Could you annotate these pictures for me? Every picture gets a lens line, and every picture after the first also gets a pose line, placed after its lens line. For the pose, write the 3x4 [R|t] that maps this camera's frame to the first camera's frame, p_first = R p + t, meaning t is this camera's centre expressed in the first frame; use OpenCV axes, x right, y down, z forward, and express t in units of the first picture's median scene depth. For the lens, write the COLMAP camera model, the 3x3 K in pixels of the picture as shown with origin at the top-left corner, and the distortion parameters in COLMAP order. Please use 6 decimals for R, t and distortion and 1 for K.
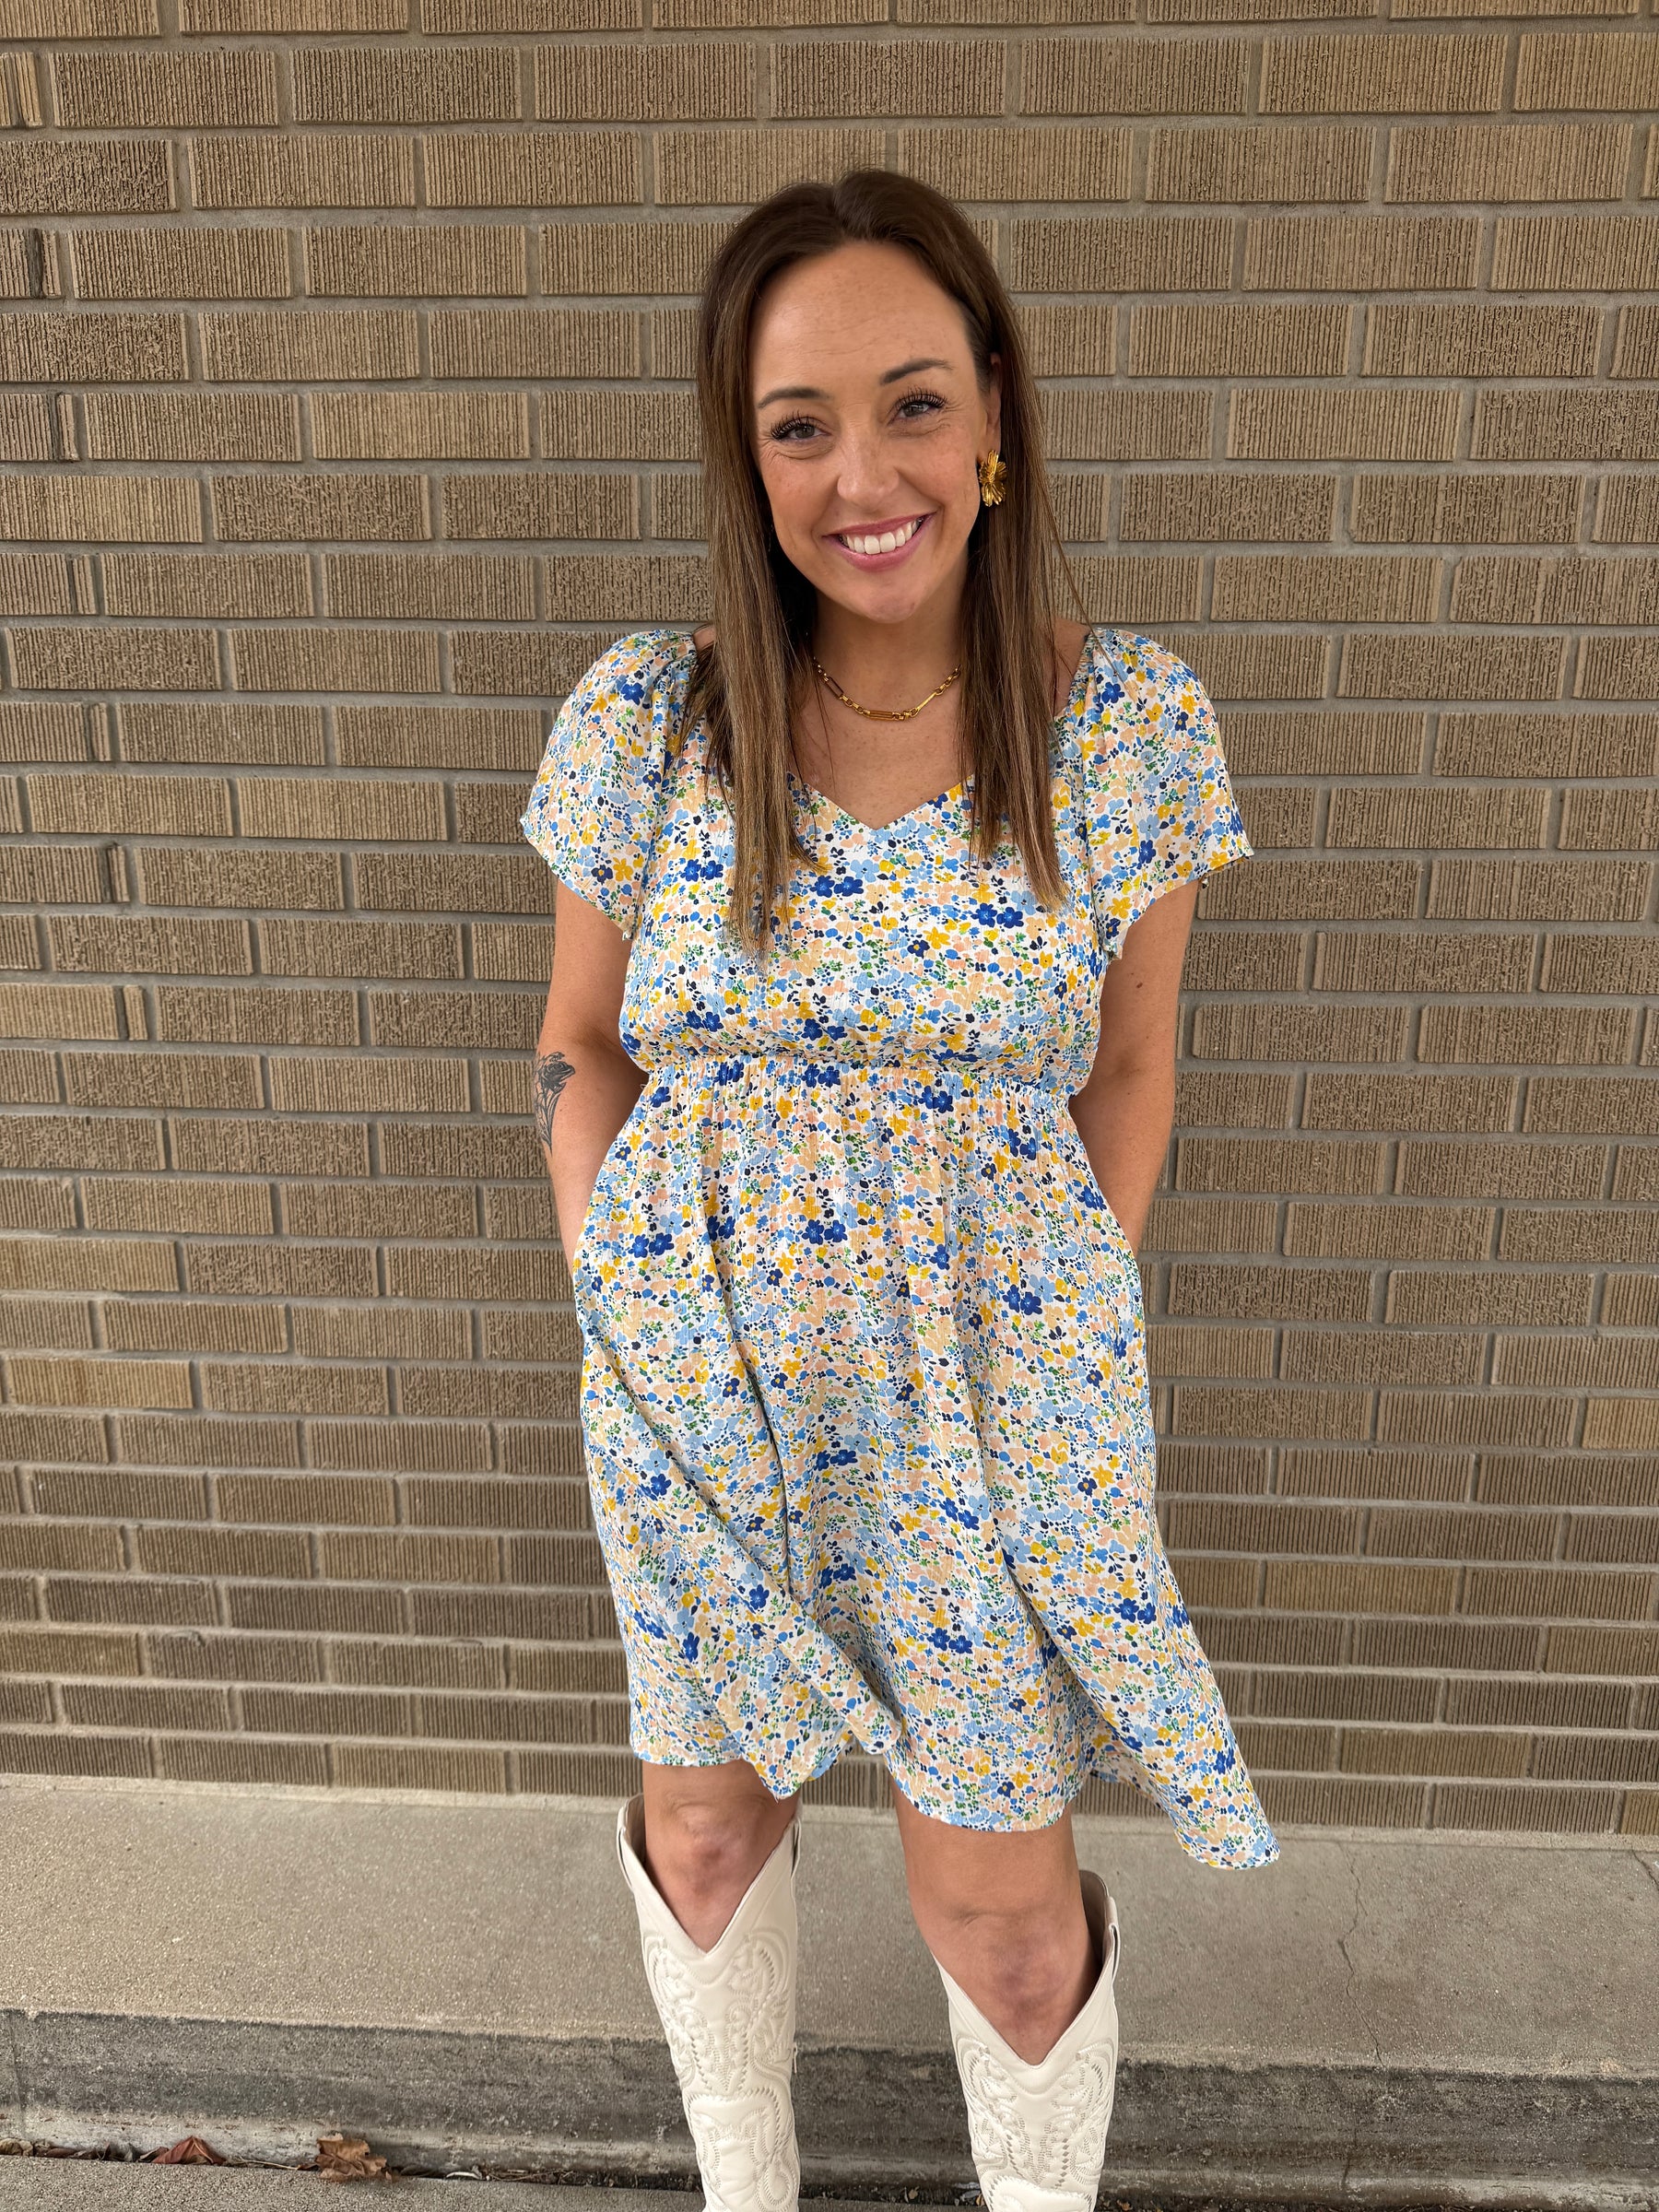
lens RADIAL K [[1512.3, 0, 829.1], [0, 1512.3, 1116.1], [0, 0, 1]] dist [-0.007032, -0.002269]
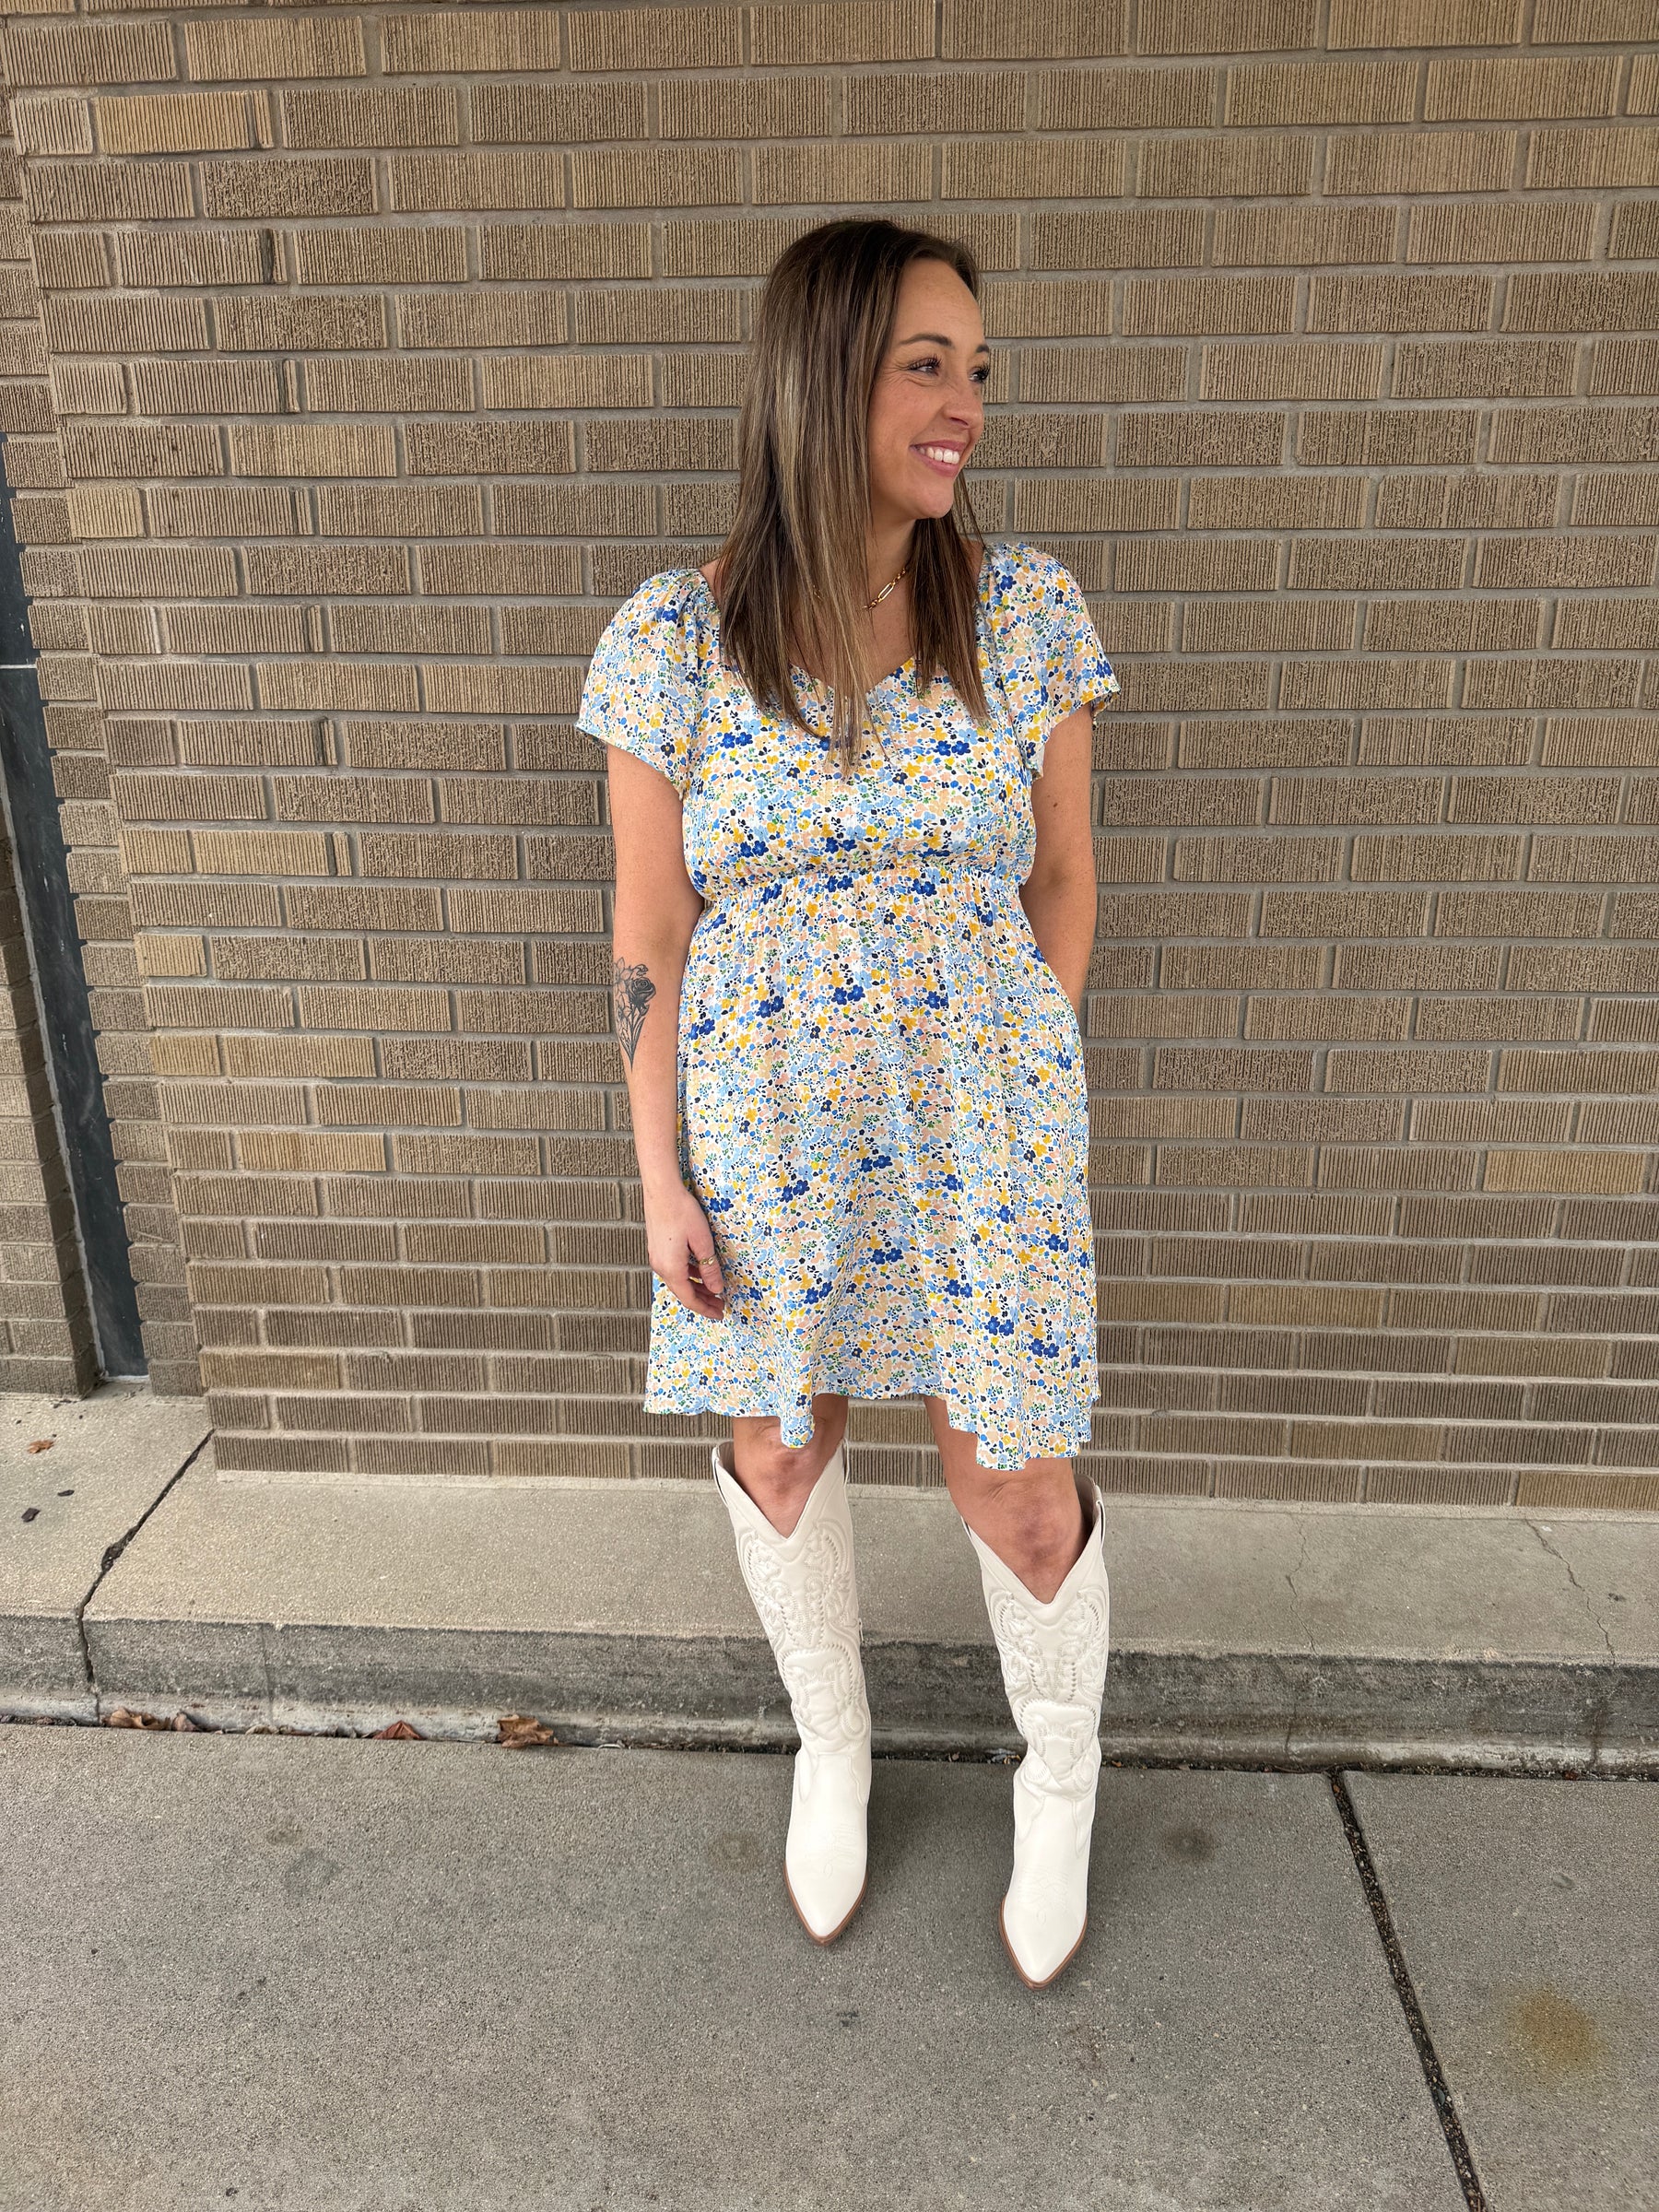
lens RADIAL K [[1518.2, 0, 817.1], [0, 1518.2, 1116.5], [0, 0, 1]] dist [0.006289, -0.016758]
pose [[0.999827, -0.006028, -0.017584, -0.038453], [0.006917, 0.998677, 0.050961, 0.095064], [0.017254, -0.051074, 0.998546, -0.297246]]
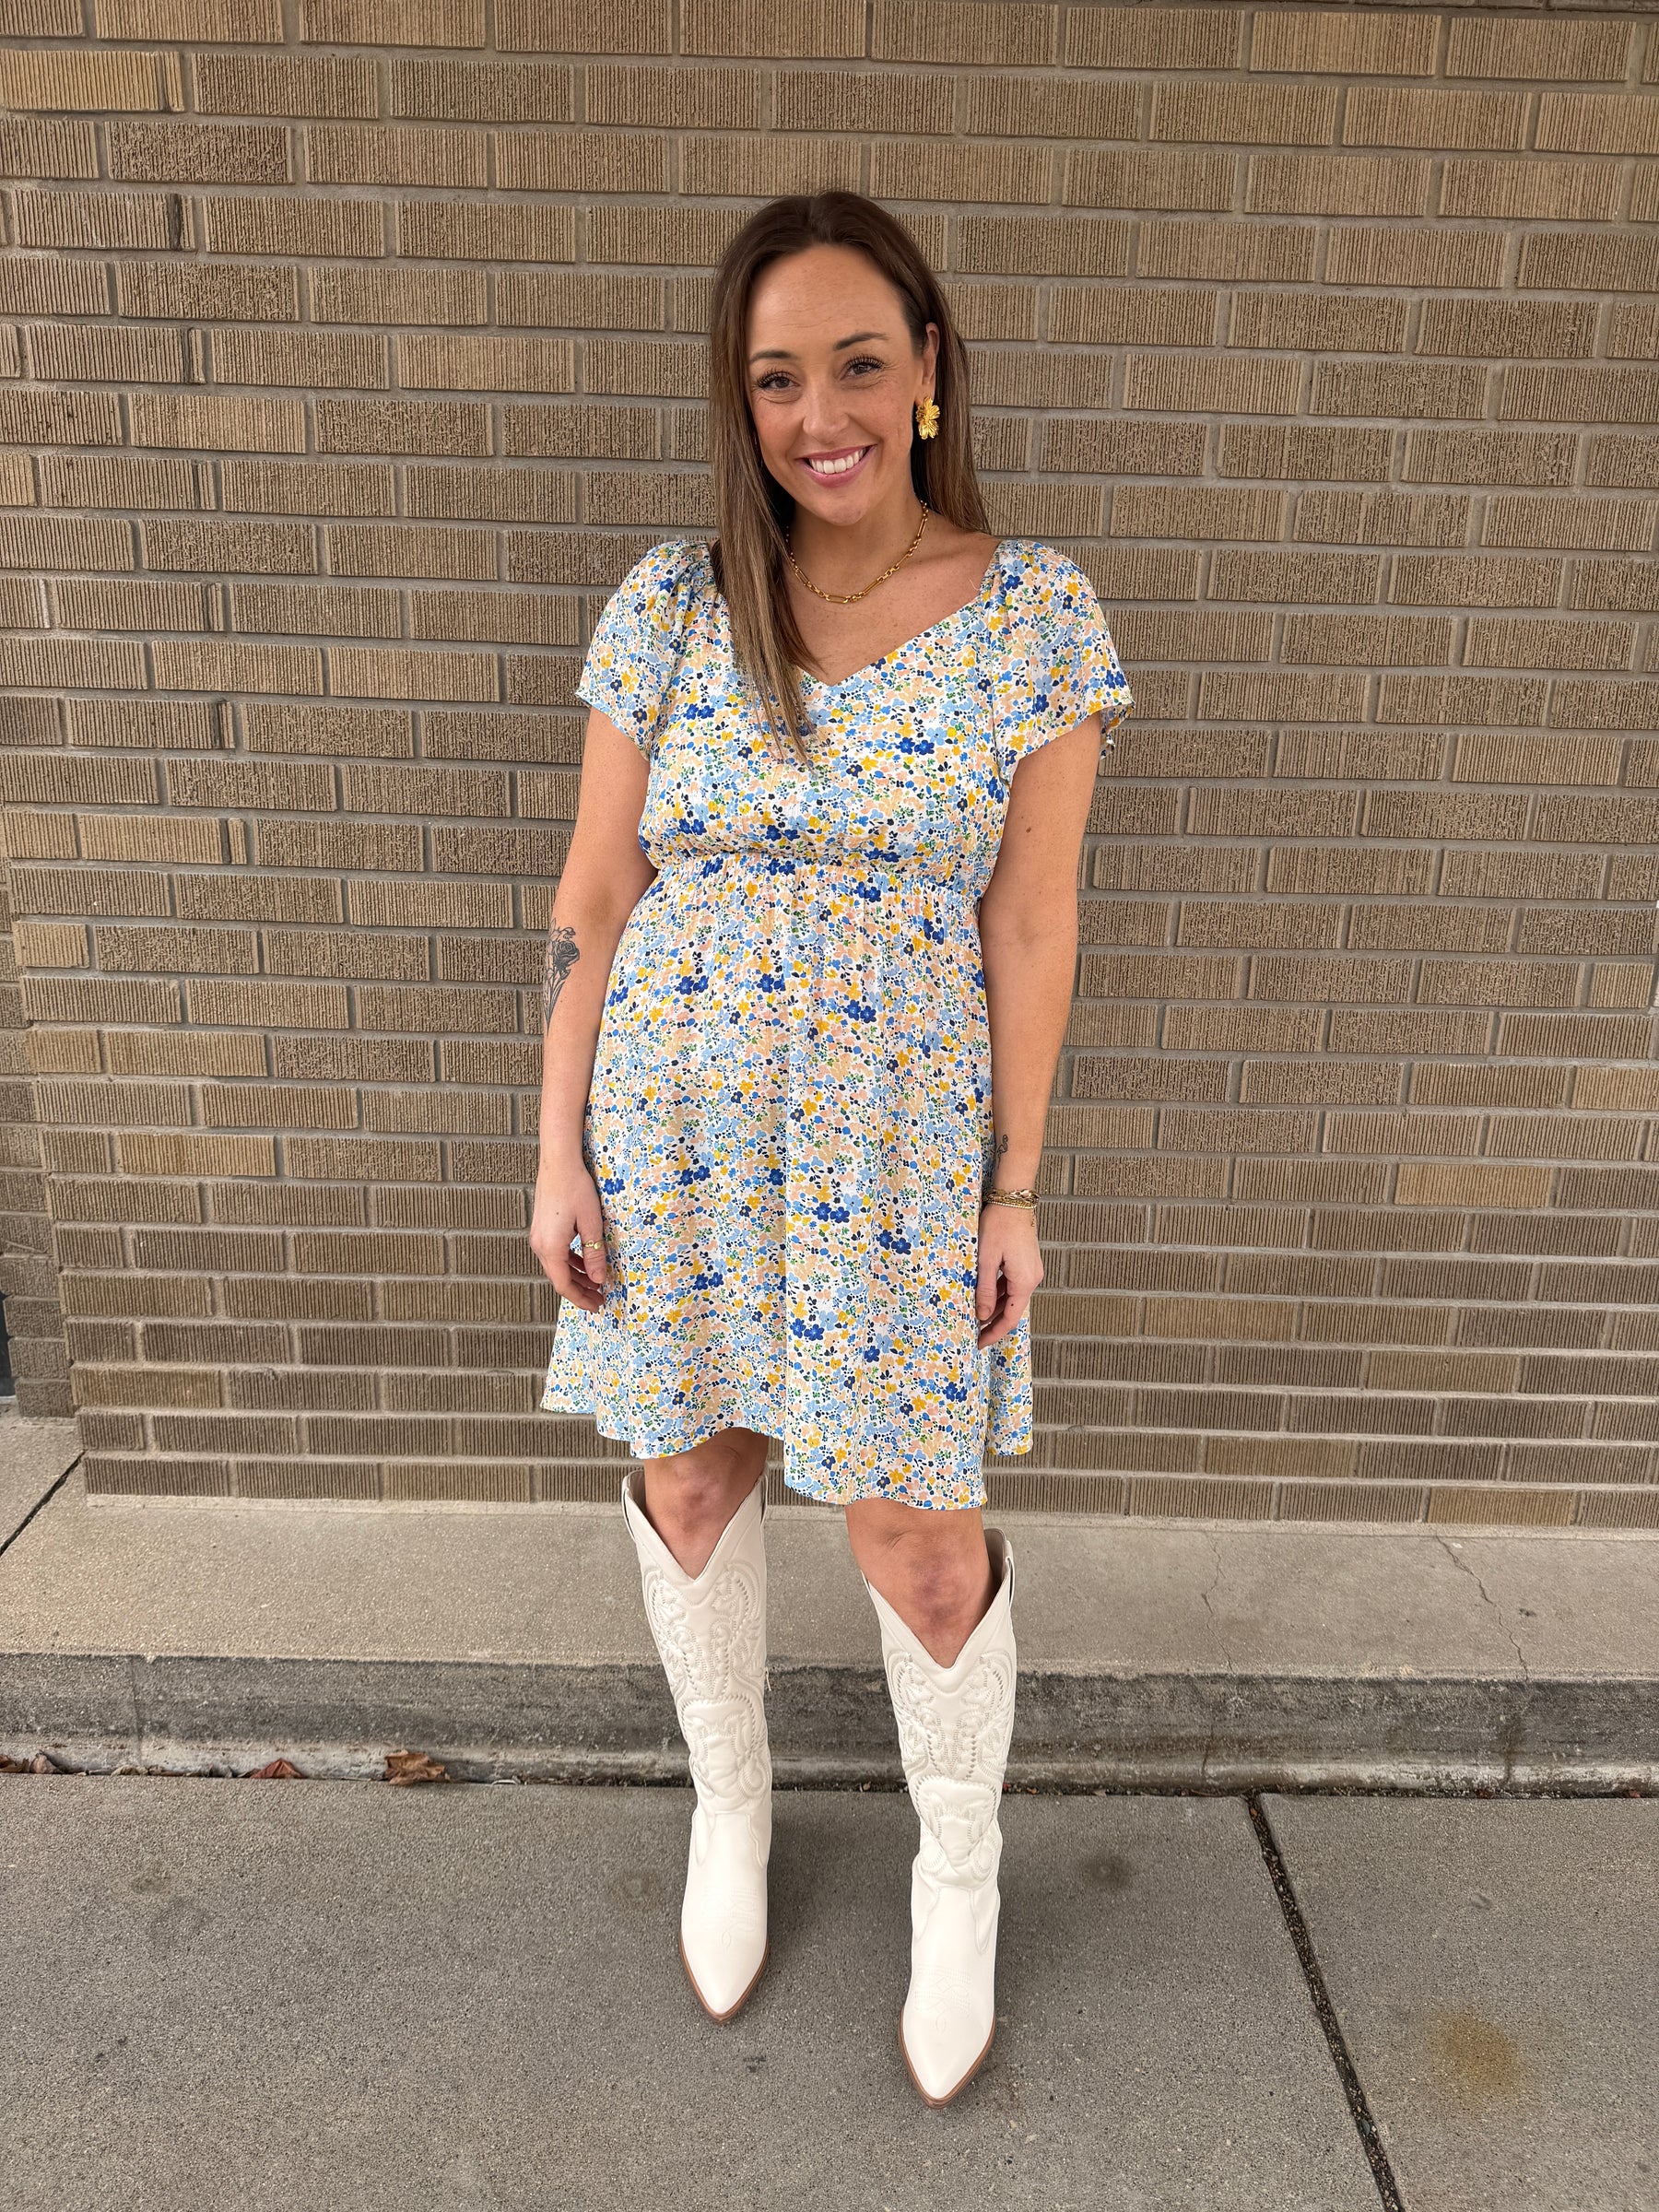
lens RADIAL K [[1519.1, 0, 821.2], [0, 1519.1, 1104.0], [0, 0, 1]] dist [0.003888, -0.013739]
pose [[0.998715, 0.005755, 0.050348, -0.050619], [-0.006569, 0.999850, 0.016026, 0.126806], [-0.050248, -0.016336, 0.998603, -0.266275]]
